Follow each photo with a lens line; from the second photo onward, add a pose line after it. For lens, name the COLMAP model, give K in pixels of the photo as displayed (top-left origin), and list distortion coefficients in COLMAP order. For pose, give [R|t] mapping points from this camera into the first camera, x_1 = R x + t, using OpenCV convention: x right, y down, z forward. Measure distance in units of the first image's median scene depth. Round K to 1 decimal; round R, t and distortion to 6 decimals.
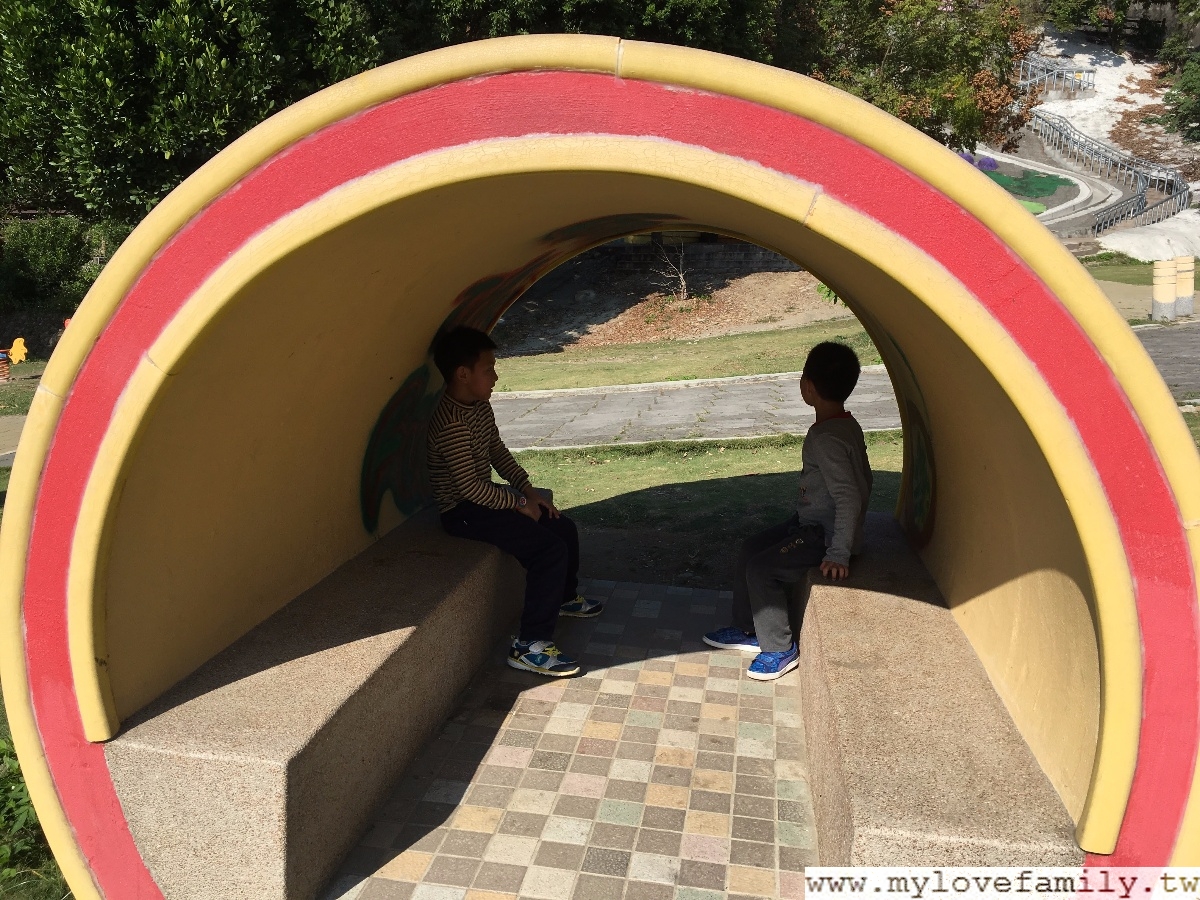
lens RADIAL K [[1031.2, 0, 600.0], [0, 1031.2, 450.0], [0, 0, 1]] dist [0.087566, -0.130622]
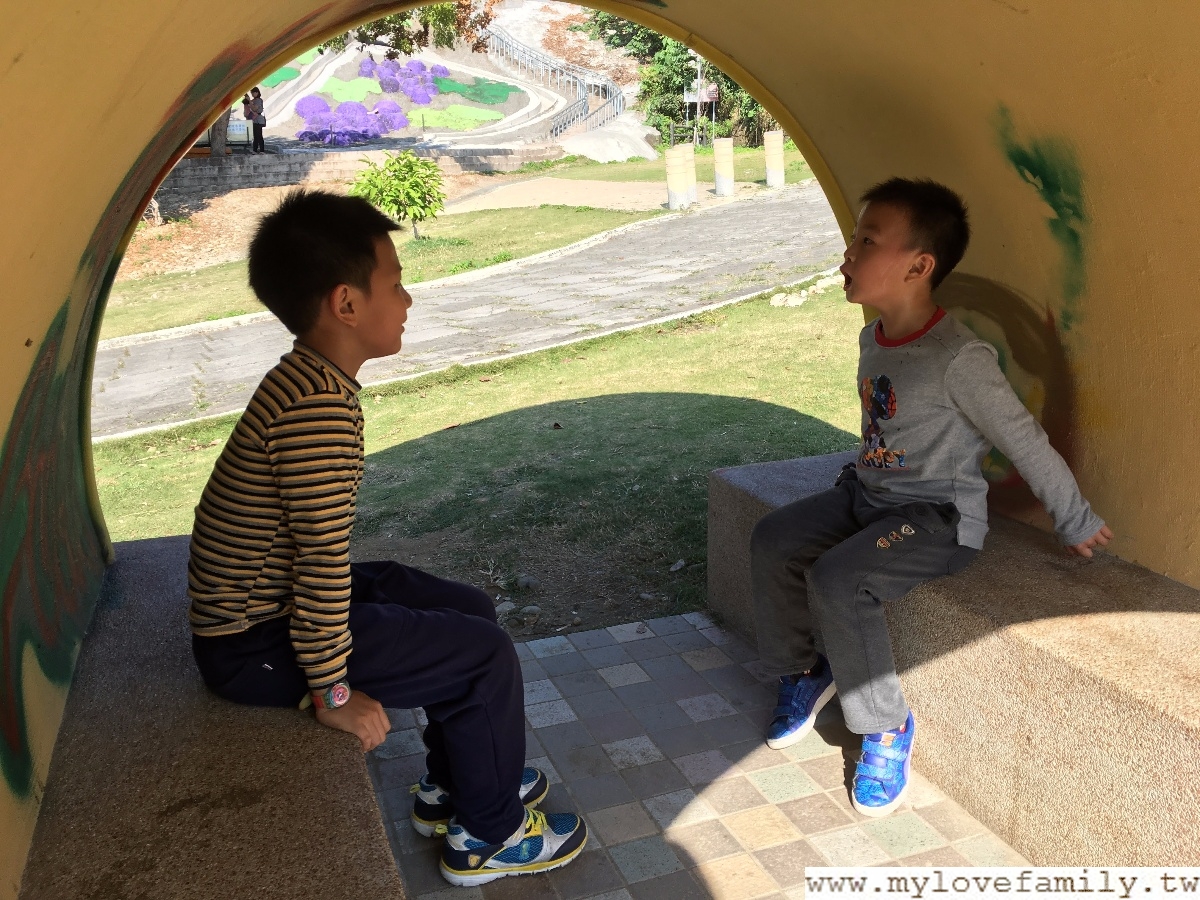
lens RADIAL K [[1031.2, 0, 600.0], [0, 1031.2, 450.0], [0, 0, 1]] dist [0.087566, -0.130622]
pose [[0.870109, -0.176728, 0.460084, -0.015464], [0.143332, 0.983888, 0.106863, -0.003574], [-0.471557, -0.027038, 0.881421, 0.046750]]
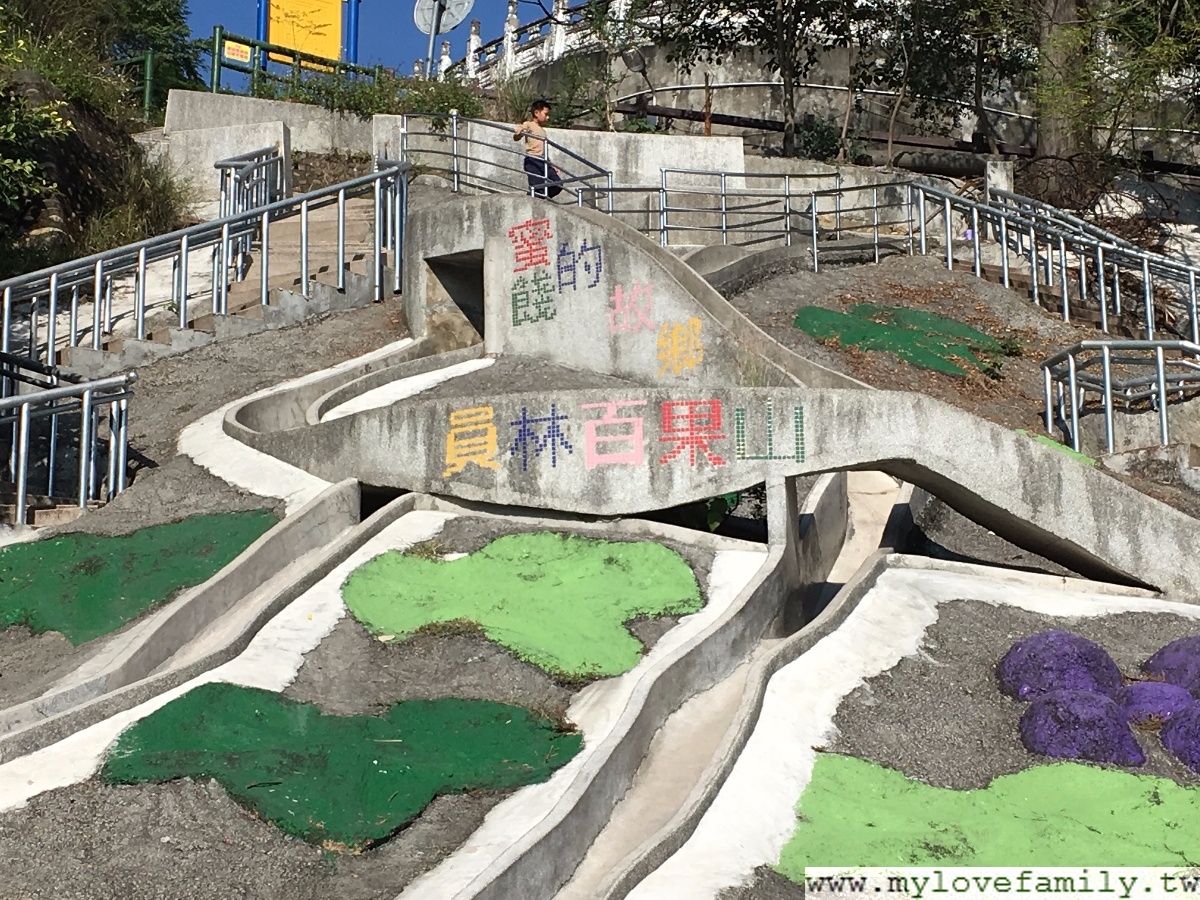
lens RADIAL K [[2535.0, 0, 600.0], [0, 2535.0, 450.0], [0, 0, 1]] dist [0.033060, 0.207647]
pose [[0.914048, 0.048081, 0.402746, 0.134218], [0.125298, 0.910912, -0.393116, -0.199115], [-0.385768, 0.409790, 0.826593, 0.786201]]
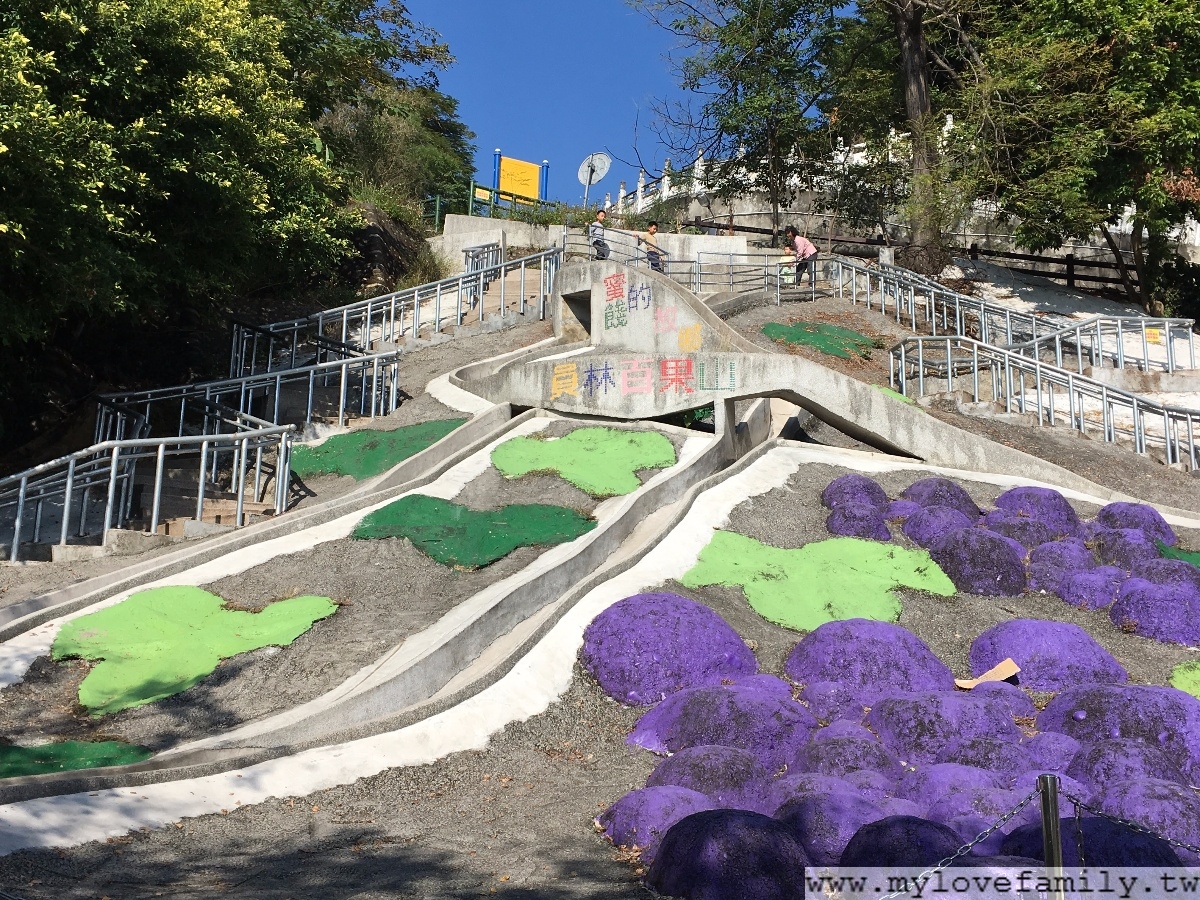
lens RADIAL K [[1379.5, 0, 600.0], [0, 1379.5, 450.0], [0, 0, 1]] dist [0.052650, 0.005665]
pose [[0.945681, 0.047694, 0.321577, 0.151290], [0.085470, 0.917906, -0.387485, -0.178626], [-0.313658, 0.393922, 0.863970, 0.767049]]
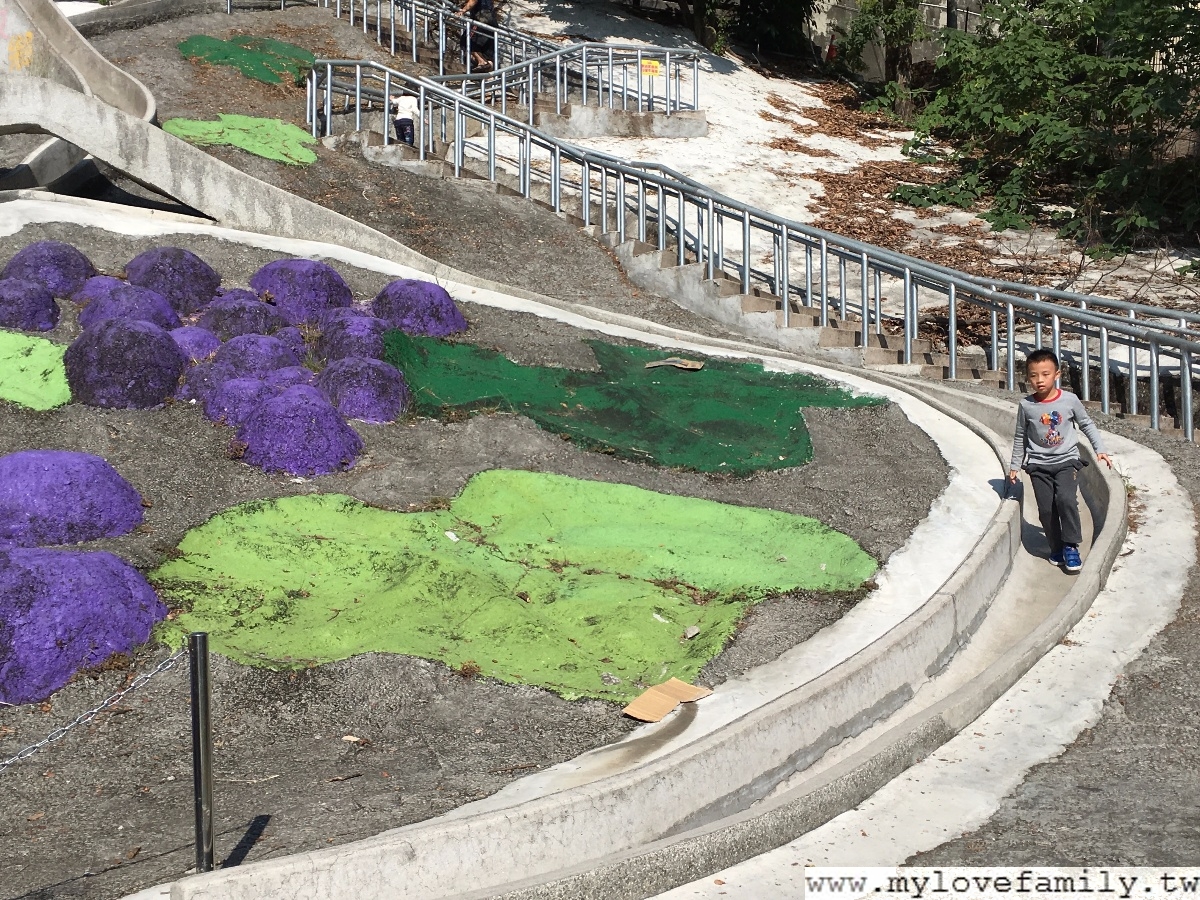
lens RADIAL K [[1515.3, 0, 600.0], [0, 1515.3, 450.0], [0, 0, 1]] dist [0.061883, -0.029972]
pose [[0.878082, -0.020163, 0.478085, 0.268604], [0.133842, 0.969582, -0.204930, -0.187957], [-0.459411, 0.243933, 0.854071, 0.759318]]
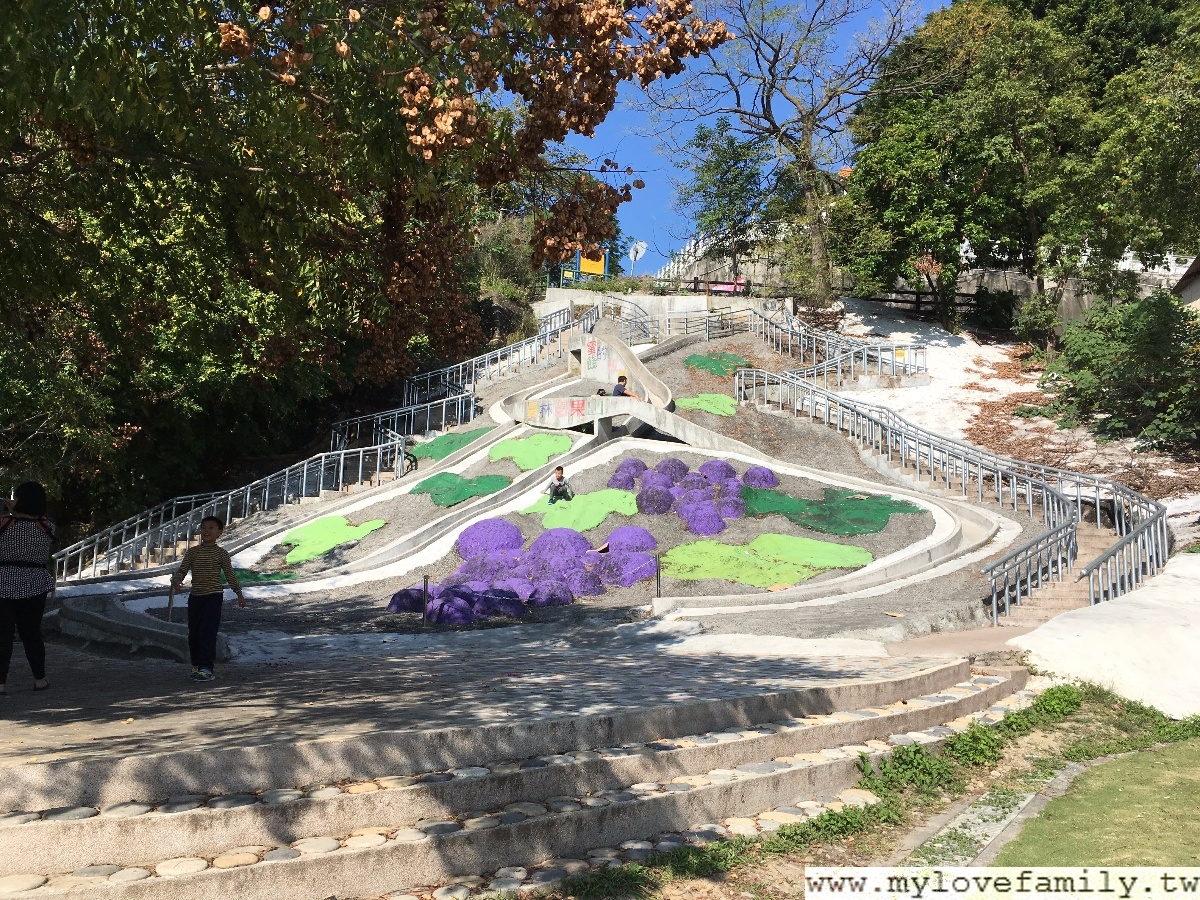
lens RADIAL K [[1031.2, 0, 600.0], [0, 1031.2, 450.0], [0, 0, 1]] dist [0.087566, -0.130622]
pose [[0.992568, -0.003002, 0.121651, 0.230935], [0.043486, 0.942434, -0.331553, -0.118416], [-0.113652, 0.334379, 0.935561, 0.521760]]
